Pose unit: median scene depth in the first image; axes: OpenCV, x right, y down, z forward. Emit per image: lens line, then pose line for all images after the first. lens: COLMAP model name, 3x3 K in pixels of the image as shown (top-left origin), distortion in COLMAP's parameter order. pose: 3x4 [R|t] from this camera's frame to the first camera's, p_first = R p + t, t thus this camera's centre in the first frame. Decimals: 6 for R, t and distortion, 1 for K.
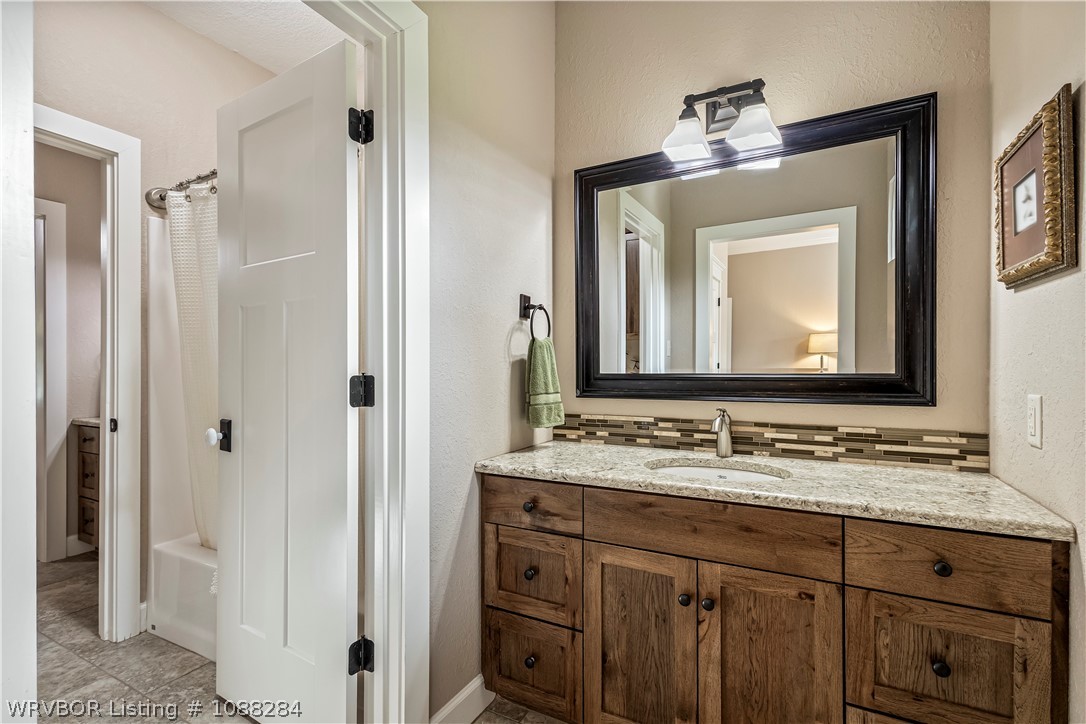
lens RADIAL K [[500.5, 0, 543.9], [0, 500.5, 364.9], [0, 0, 1]] dist [0.007547, -0.001130]
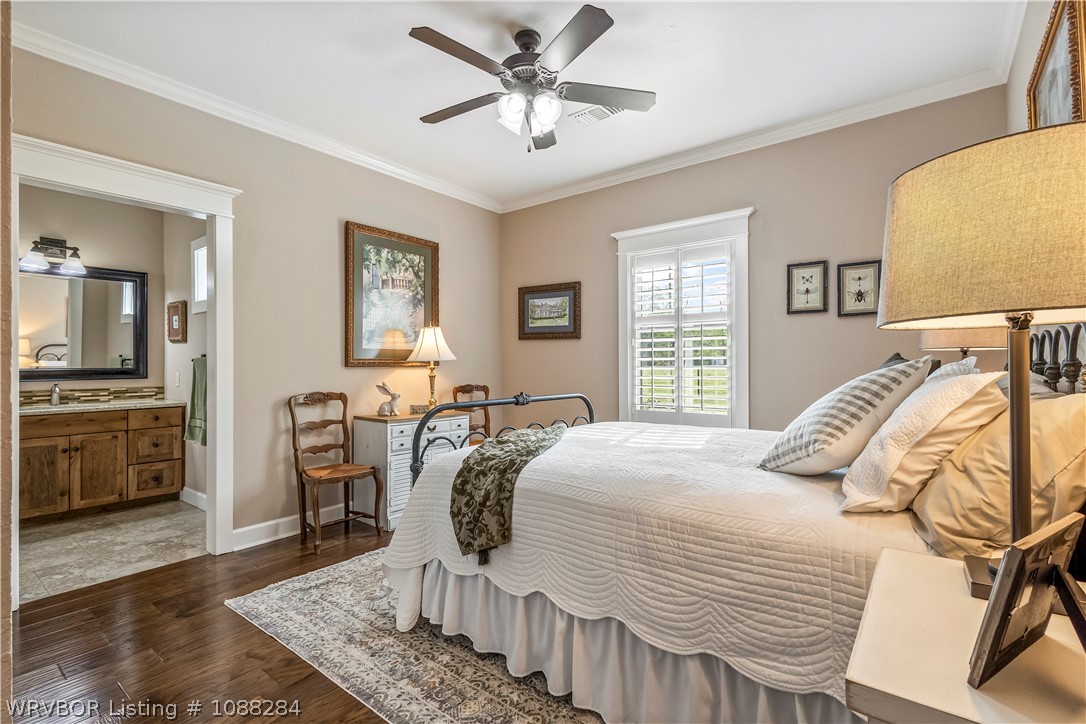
lens RADIAL K [[500.5, 0, 543.5], [0, 500.5, 363.4], [0, 0, 1]] dist [0.007547, -0.001130]
pose [[0.155739, 0.001452, 0.987797, -2.025292], [0.004761, 0.999986, -0.002220, 0.012312], [-0.987787, 0.005049, 0.155730, -2.005491]]
